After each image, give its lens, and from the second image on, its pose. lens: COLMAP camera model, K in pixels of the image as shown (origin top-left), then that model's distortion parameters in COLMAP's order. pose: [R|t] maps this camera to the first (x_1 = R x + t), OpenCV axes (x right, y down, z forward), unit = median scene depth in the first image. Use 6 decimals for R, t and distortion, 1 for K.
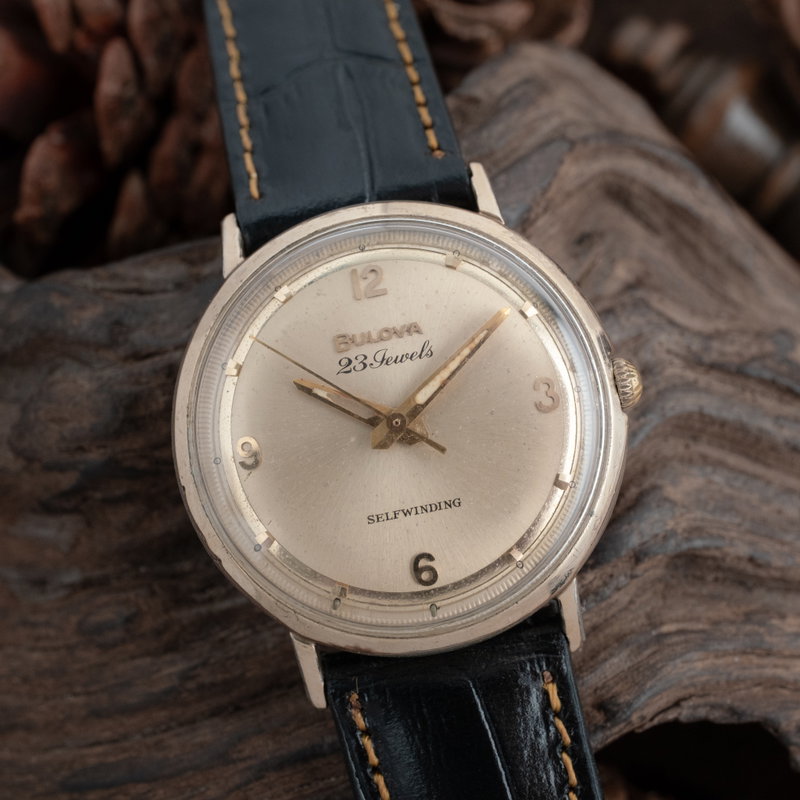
lens RADIAL K [[1434.6, 0, 400.0], [0, 1434.6, 400.0], [0, 0, 1]] dist [0.022842, 0.092100]
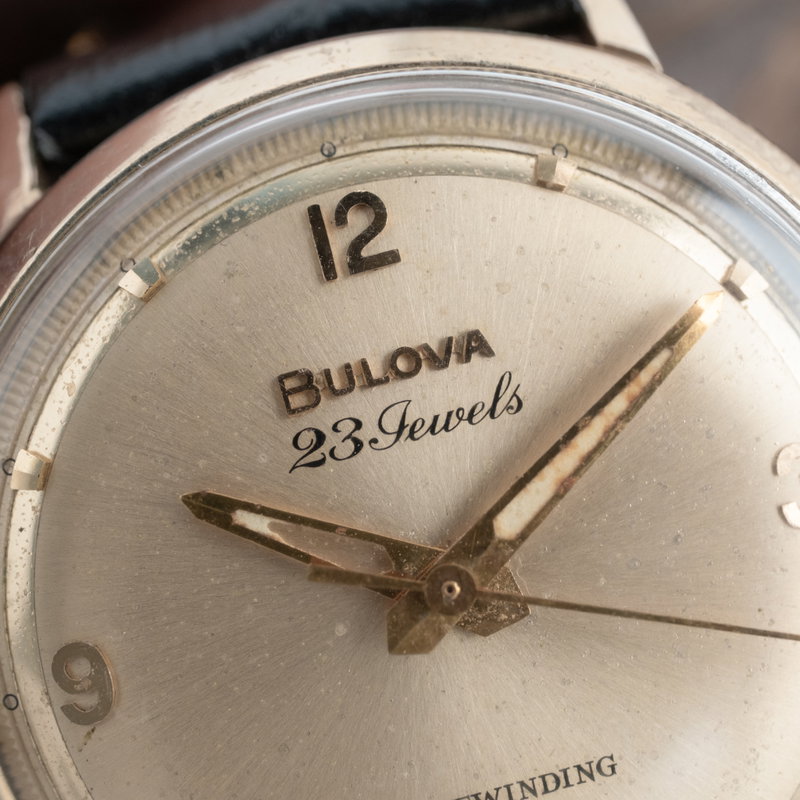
lens RADIAL K [[1434.6, 0, 400.0], [0, 1434.6, 400.0], [0, 0, 1]] dist [0.022842, 0.092100]
pose [[0.995855, -0.068941, 0.059337, -0.035753], [0.063879, 0.994472, 0.083340, -0.069496], [-0.064755, -0.079204, 0.994753, 0.597549]]
